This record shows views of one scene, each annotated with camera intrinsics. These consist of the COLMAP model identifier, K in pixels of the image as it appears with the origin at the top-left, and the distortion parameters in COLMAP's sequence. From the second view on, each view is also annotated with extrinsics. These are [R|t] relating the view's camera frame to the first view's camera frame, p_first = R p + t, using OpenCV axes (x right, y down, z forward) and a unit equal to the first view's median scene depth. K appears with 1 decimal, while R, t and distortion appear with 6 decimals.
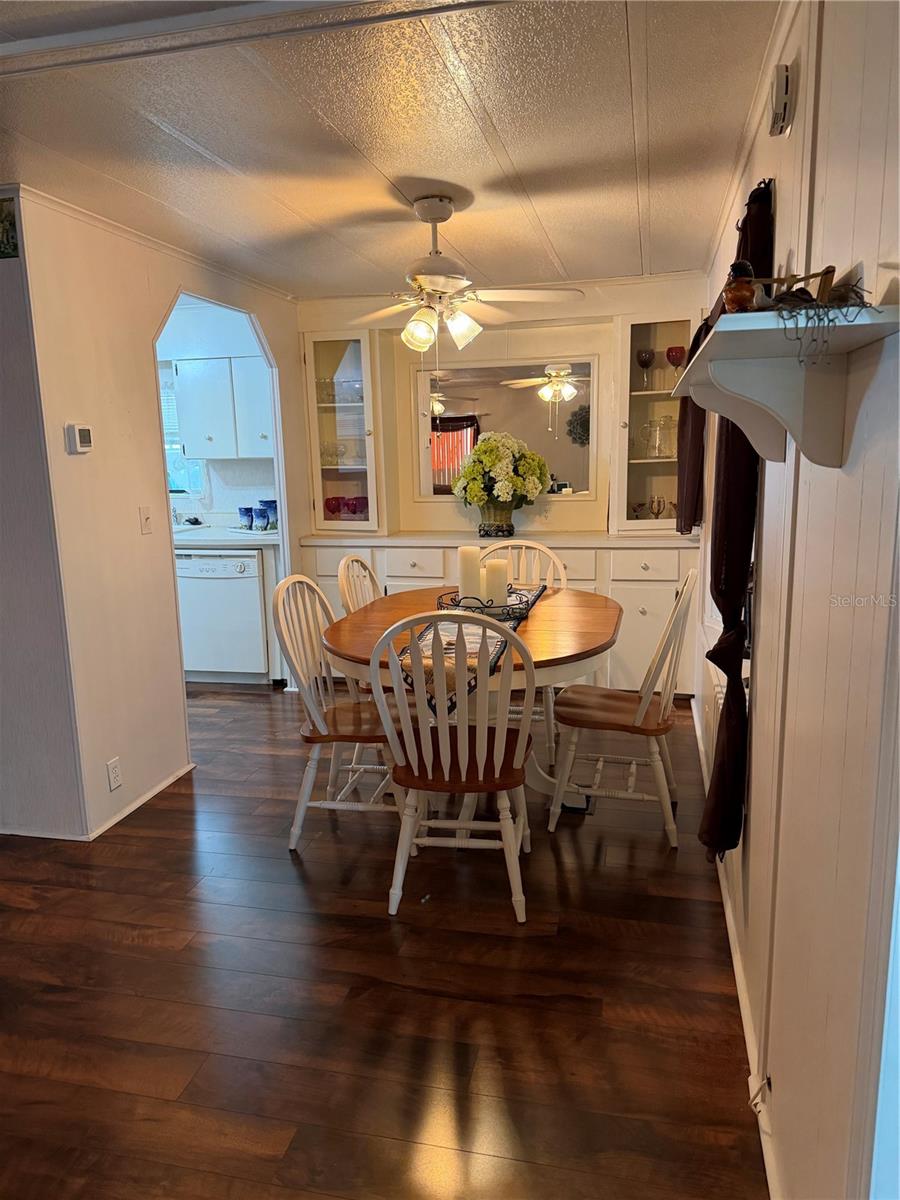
lens RADIAL K [[856.1, 0, 446.2], [0, 856.1, 605.5], [0, 0, 1]] dist [0.007783, -0.000565]
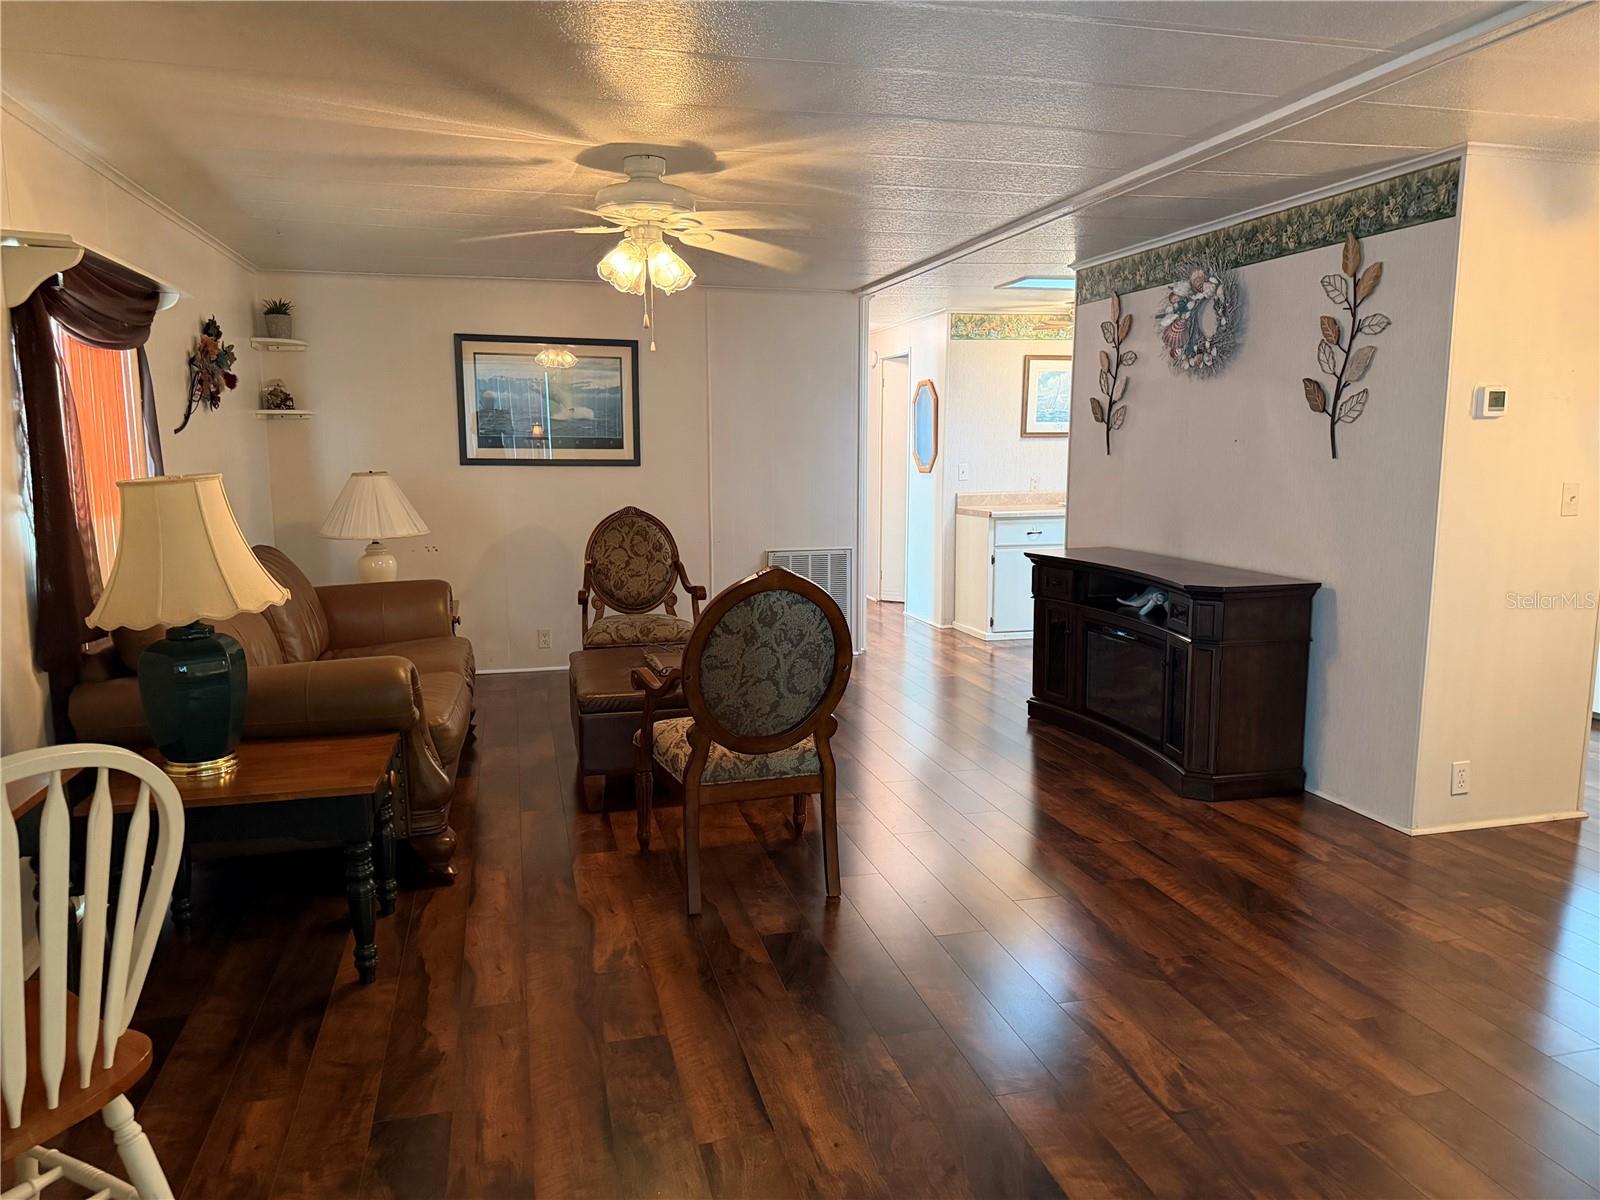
lens RADIAL K [[1135.5, 0, 800.6], [0, 1135.5, 607.7], [0, 0, 1]] dist [0.006321, 0.001265]
pose [[0.468359, 0.154279, -0.869965, 0.321597], [-0.174273, 0.981424, 0.080223, 0.052321], [0.866181, 0.114038, 0.486545, -0.206210]]
